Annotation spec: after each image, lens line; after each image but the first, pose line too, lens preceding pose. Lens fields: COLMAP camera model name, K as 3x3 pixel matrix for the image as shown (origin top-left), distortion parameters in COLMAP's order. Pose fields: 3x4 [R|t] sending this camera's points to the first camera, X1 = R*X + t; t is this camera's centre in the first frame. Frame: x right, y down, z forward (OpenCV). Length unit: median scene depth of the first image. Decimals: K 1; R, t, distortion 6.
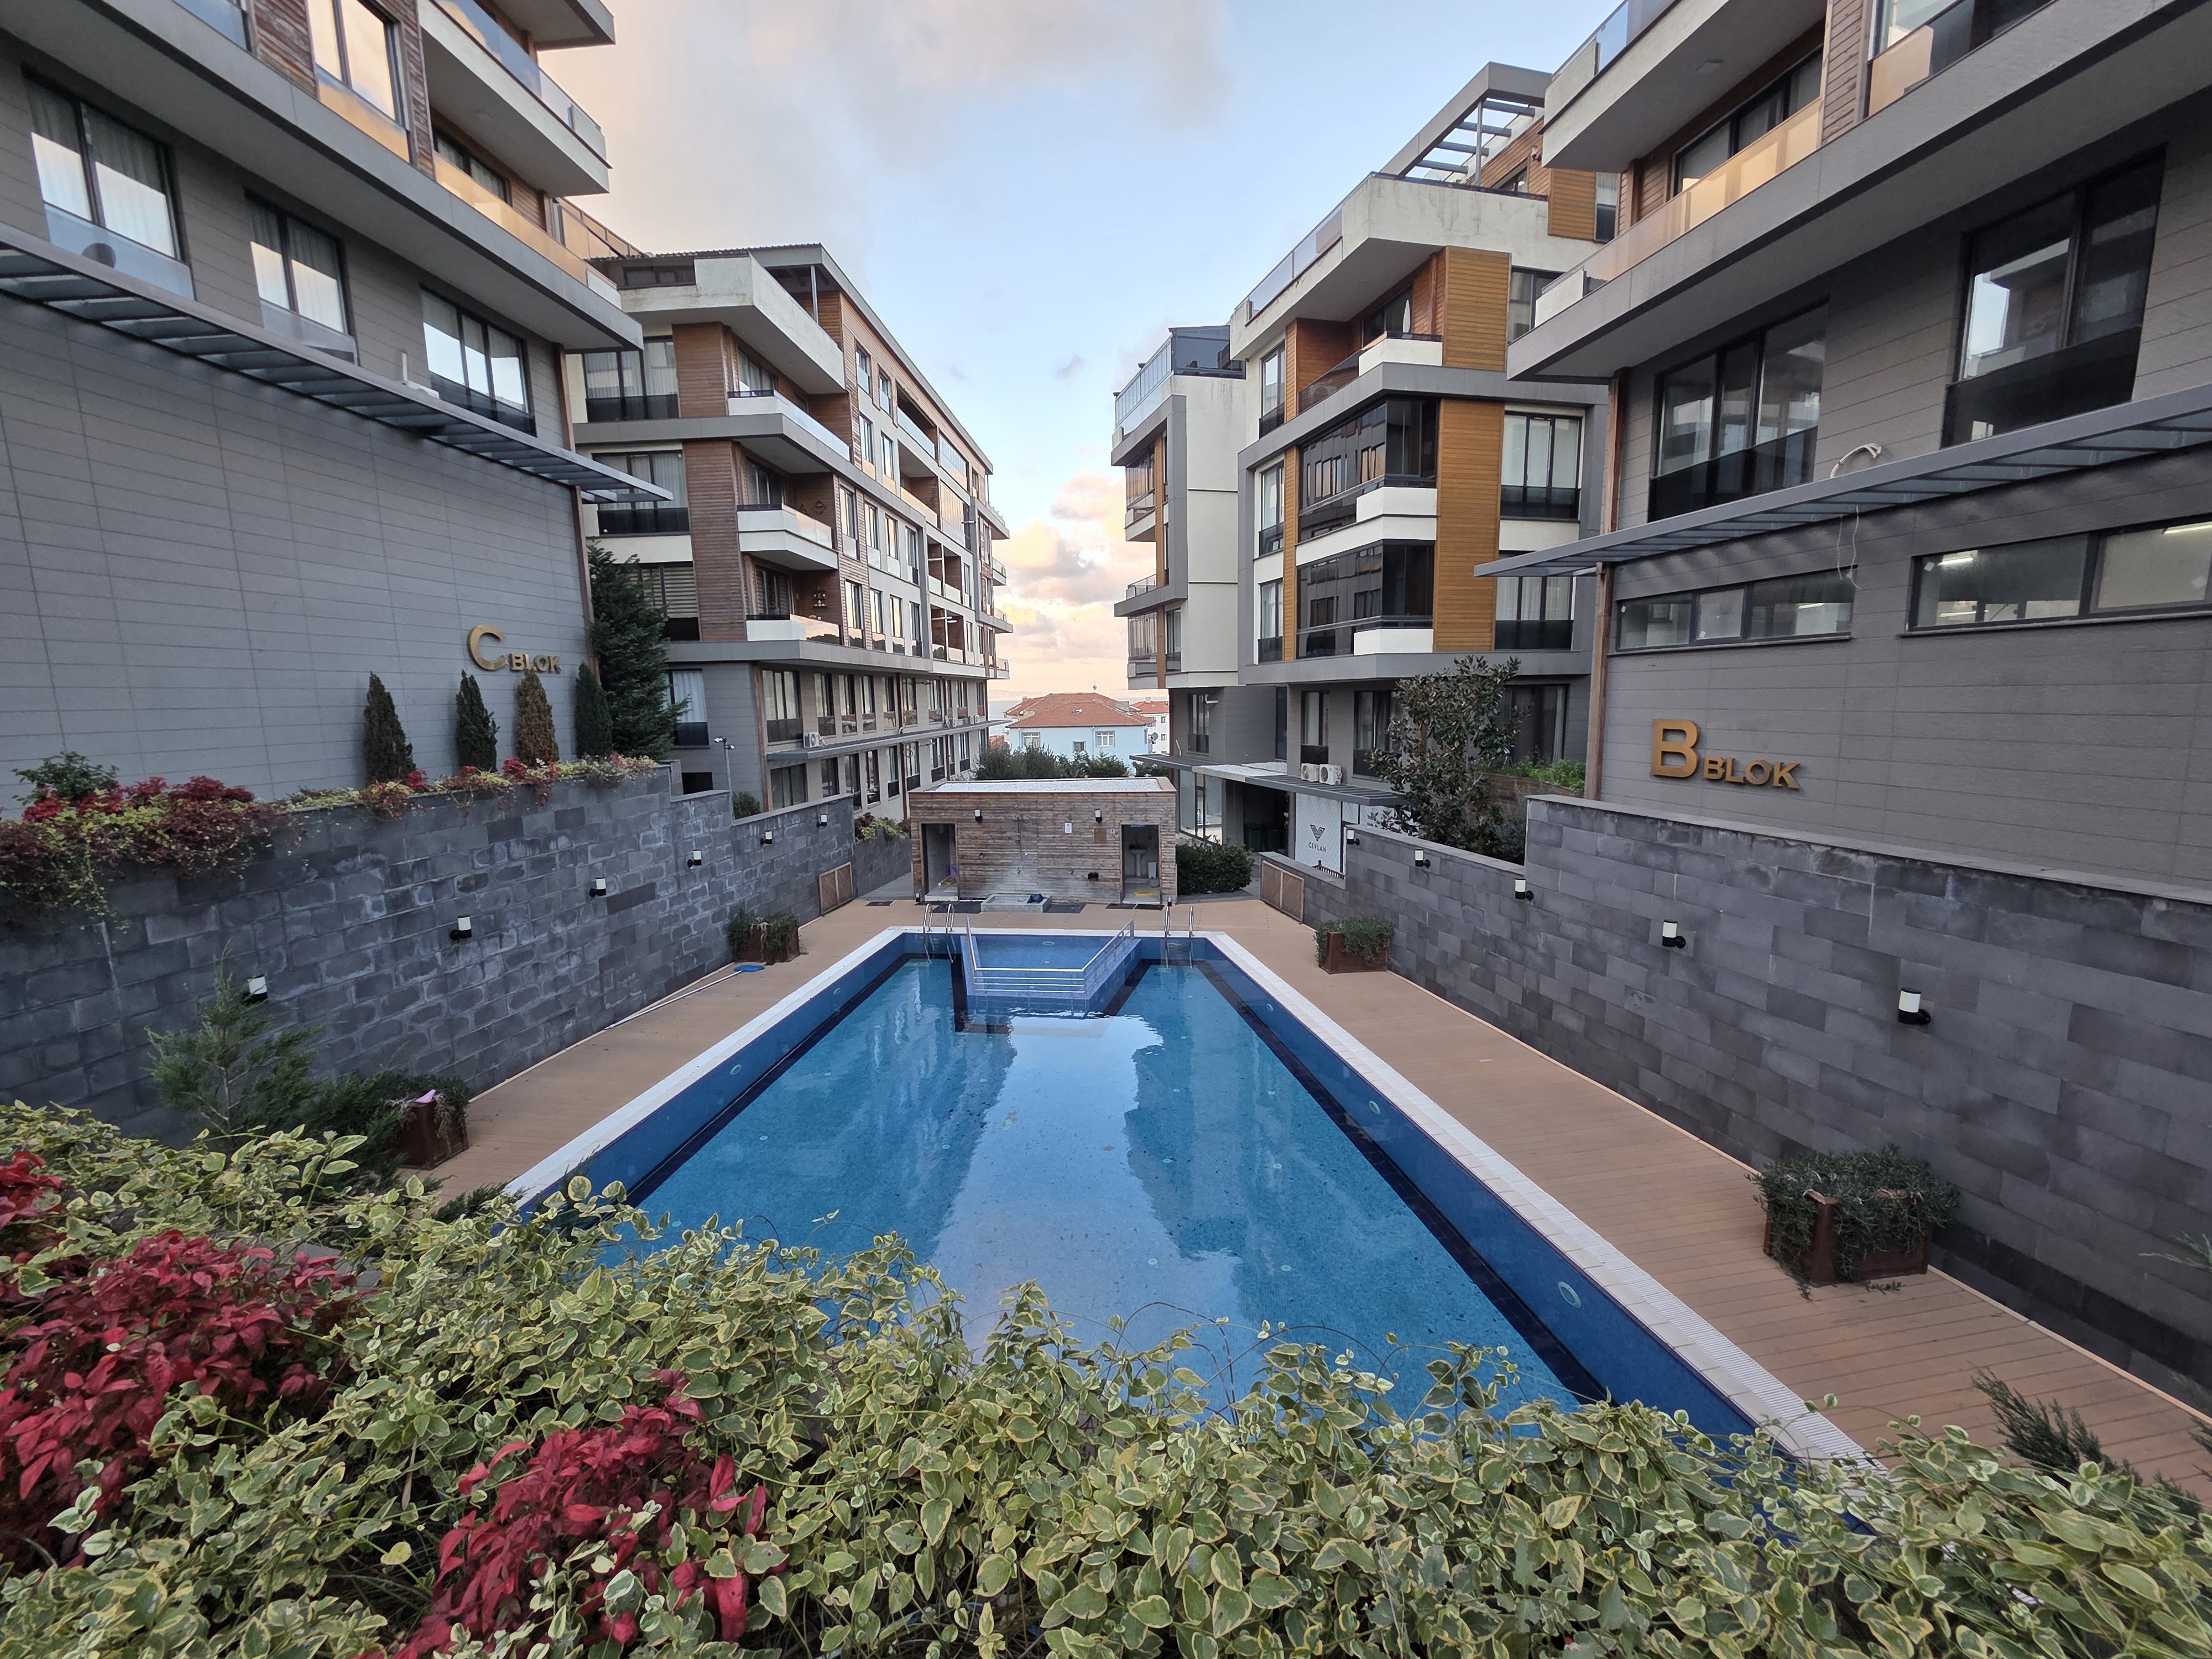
lens RADIAL K [[906.3, 0, 1102.9], [0, 906.3, 823.8], [0, 0, 1]] dist [0.001275, -0.000817]
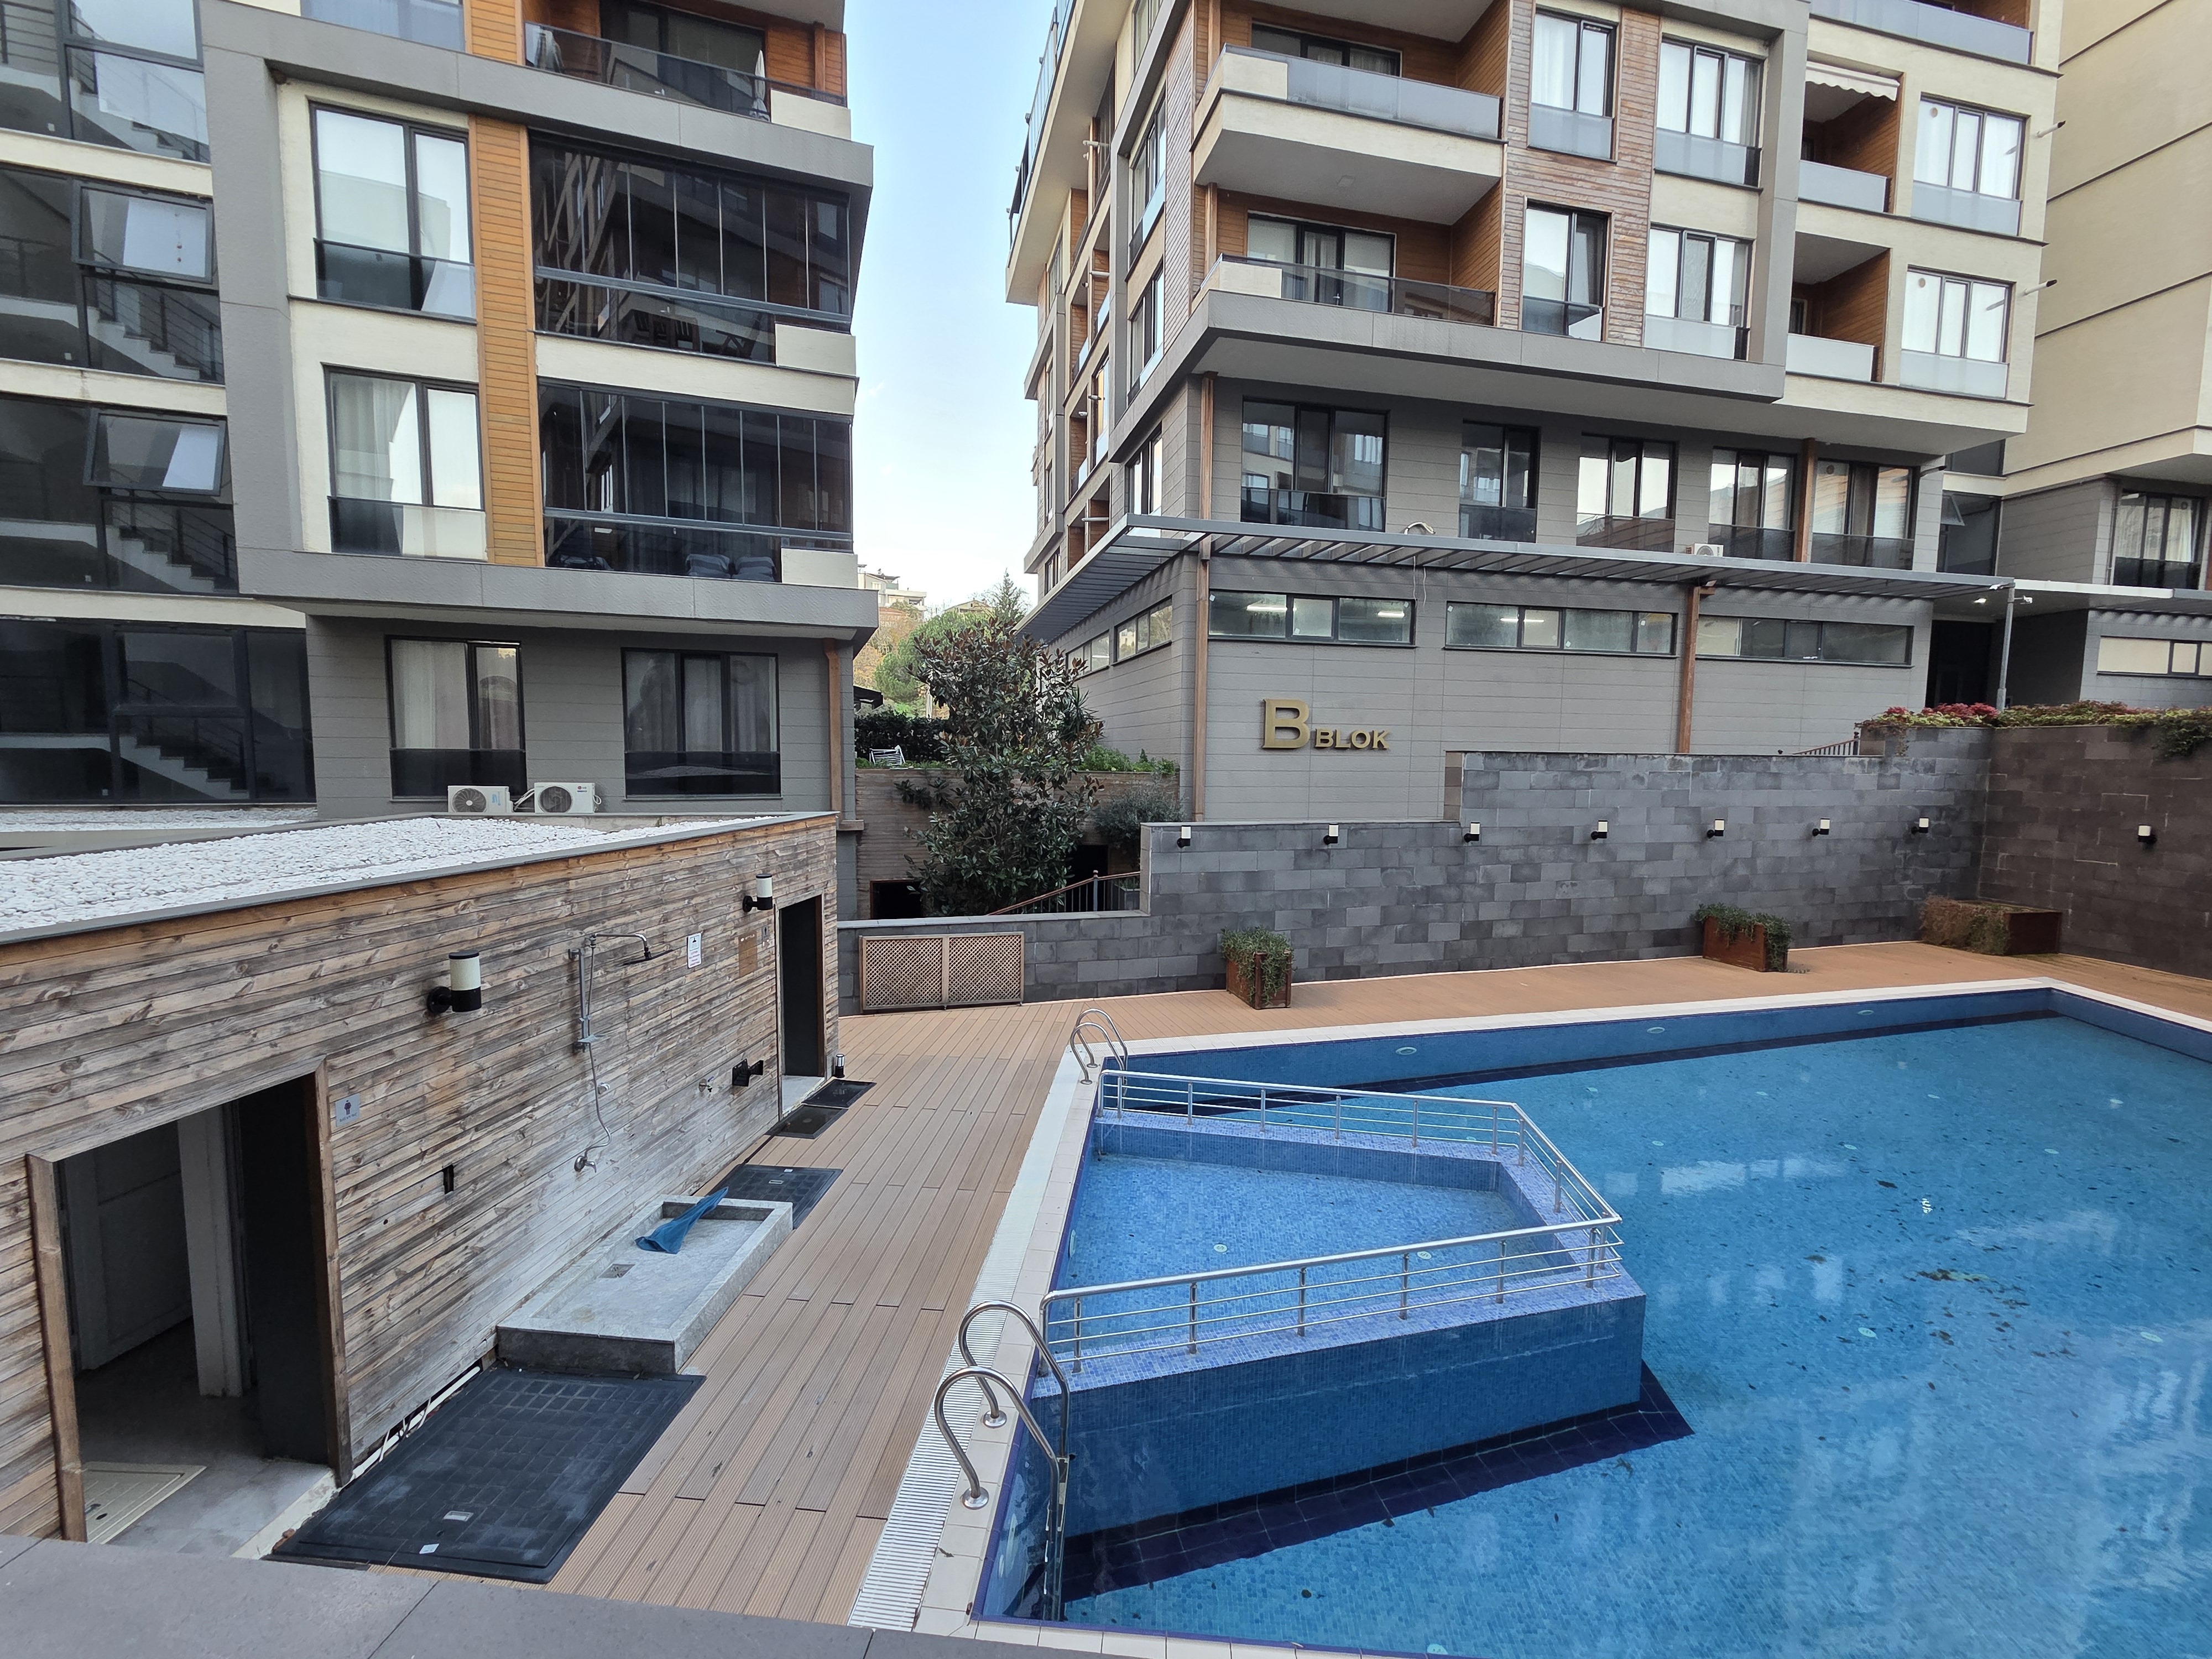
lens RADIAL K [[906.3, 0, 1106.0], [0, 906.3, 832.0], [0, 0, 1]] dist [0.001275, -0.000817]
pose [[-0.065213, -0.062529, 0.995910, -0.420511], [0.132785, 0.988615, 0.070766, -0.045751], [-0.988997, 0.136857, -0.056168, 1.020003]]
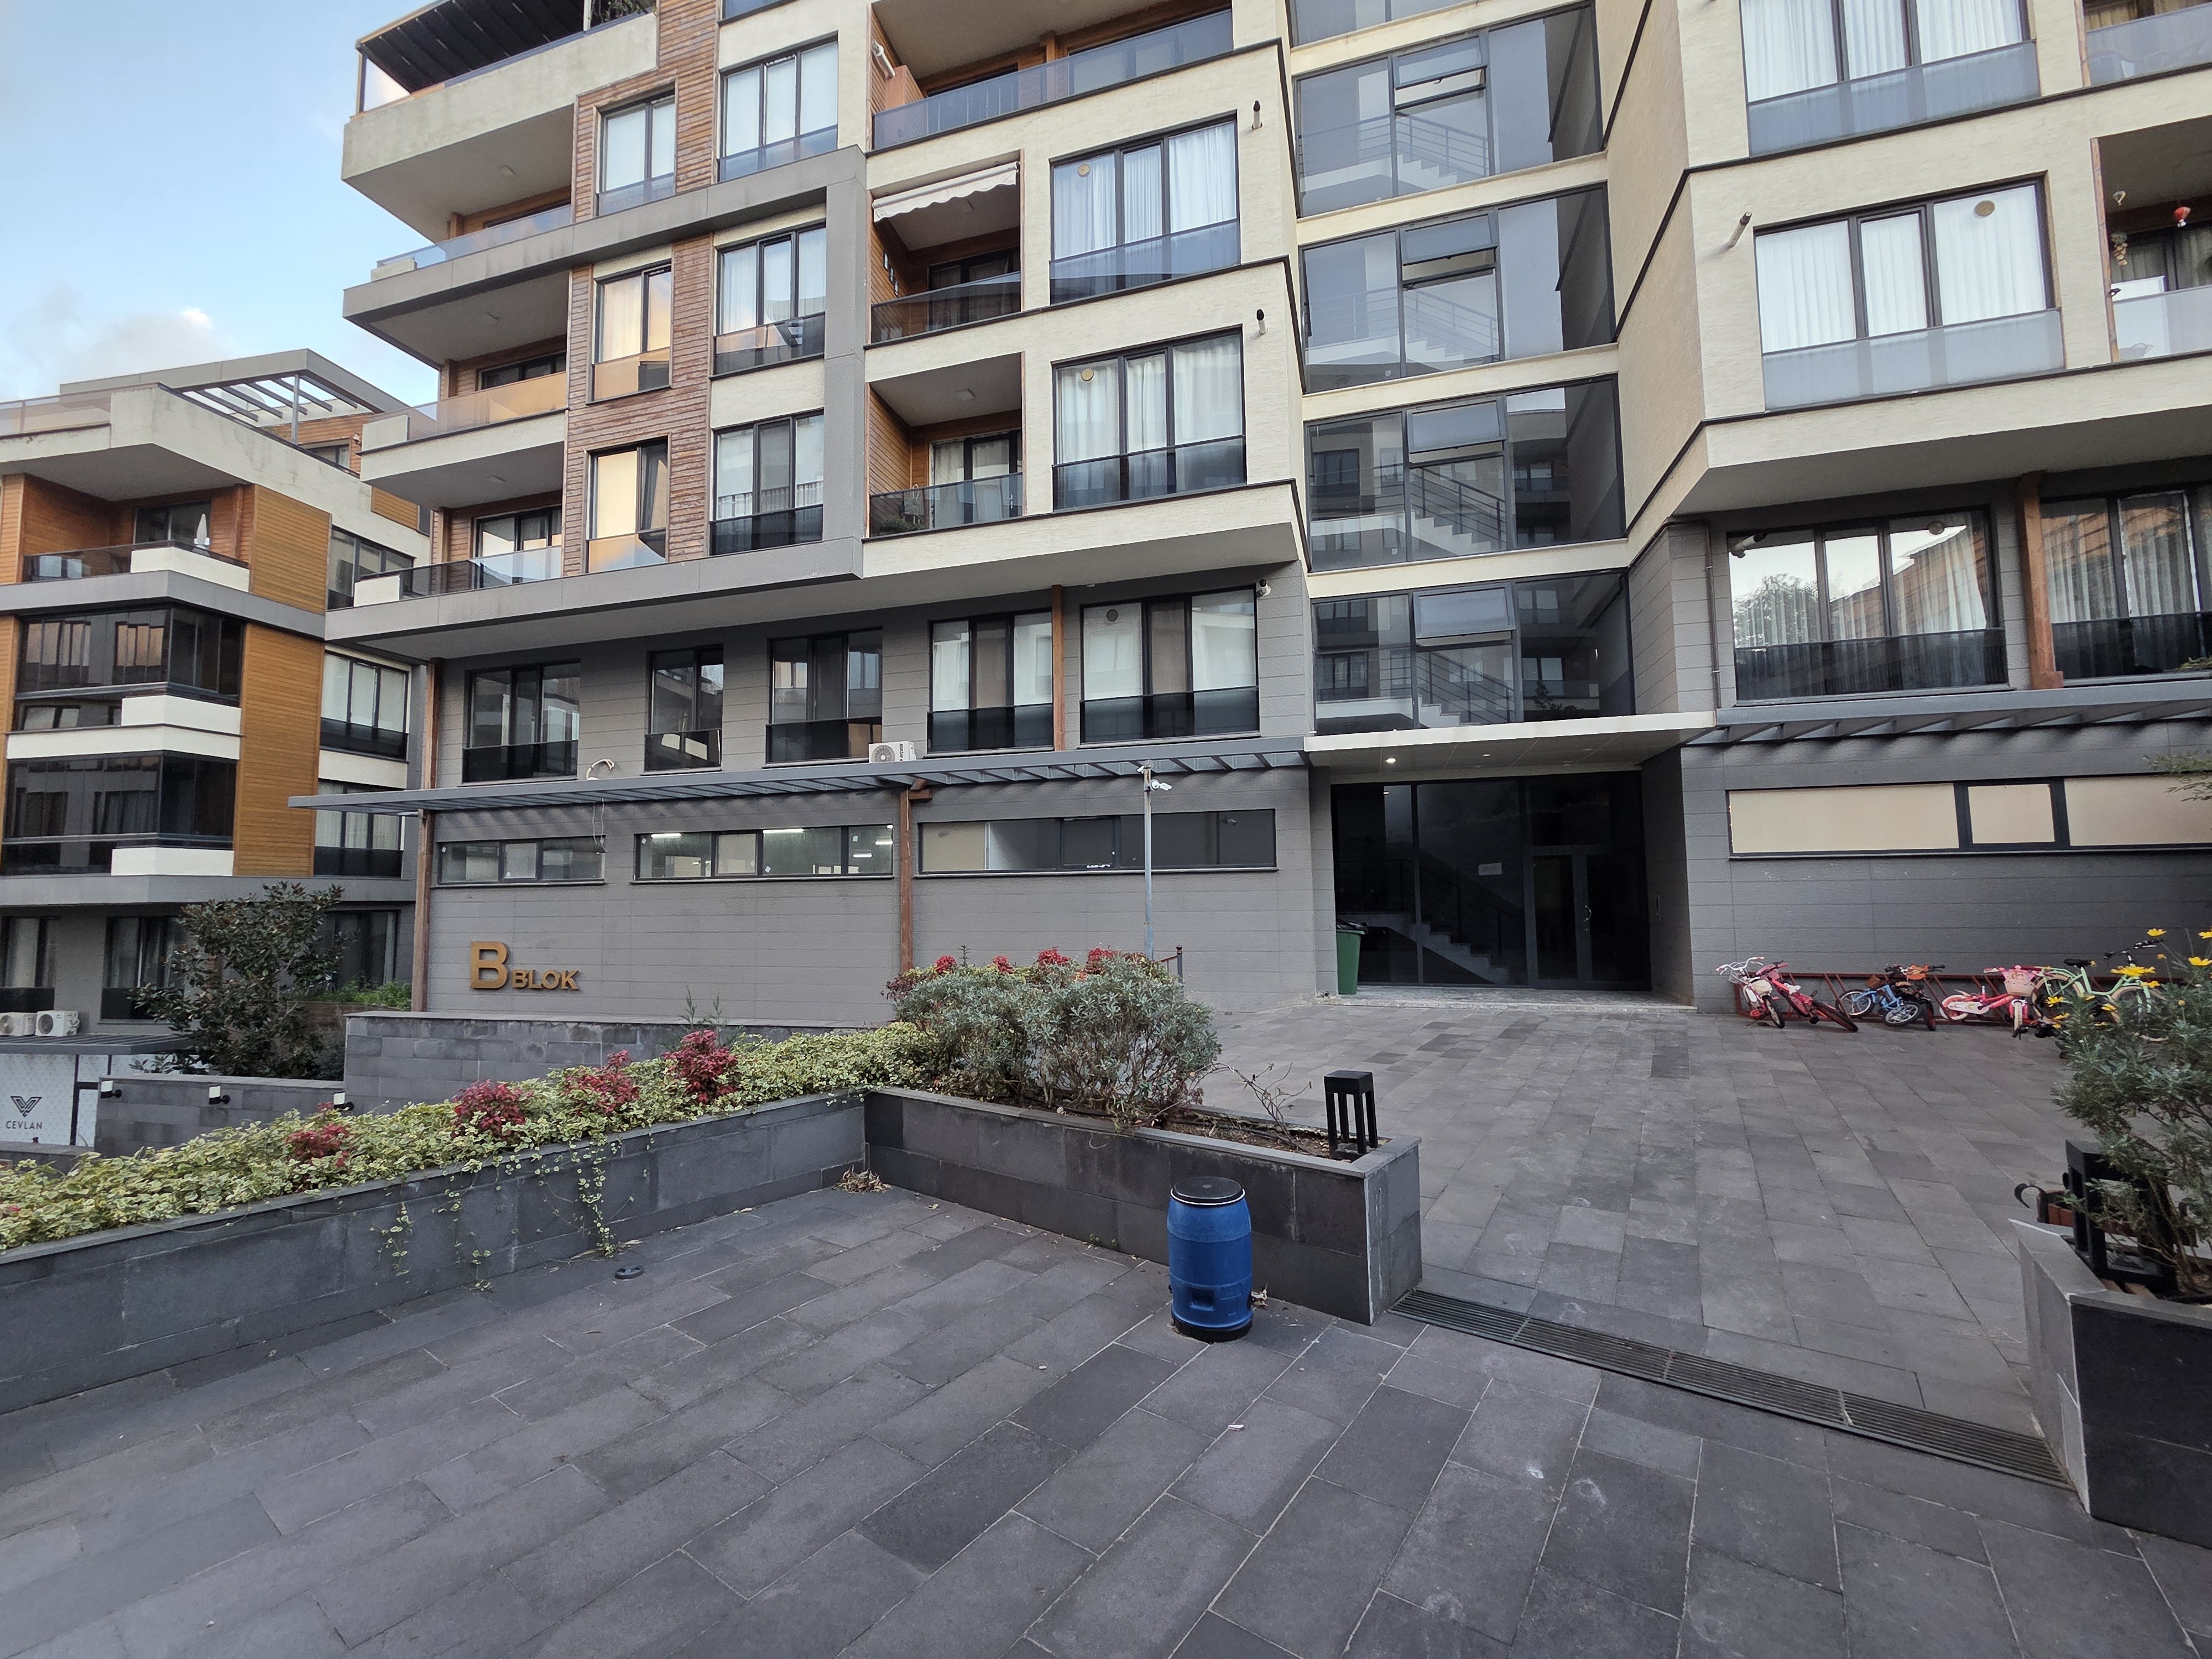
lens RADIAL K [[906.3, 0, 1097.6], [0, 906.3, 834.5], [0, 0, 1]] dist [0.001275, -0.000817]
pose [[0.443019, 0.076695, 0.893226, -0.089105], [0.128470, 0.980620, -0.147917, 0.024113], [-0.887260, 0.180282, 0.424580, -0.219607]]
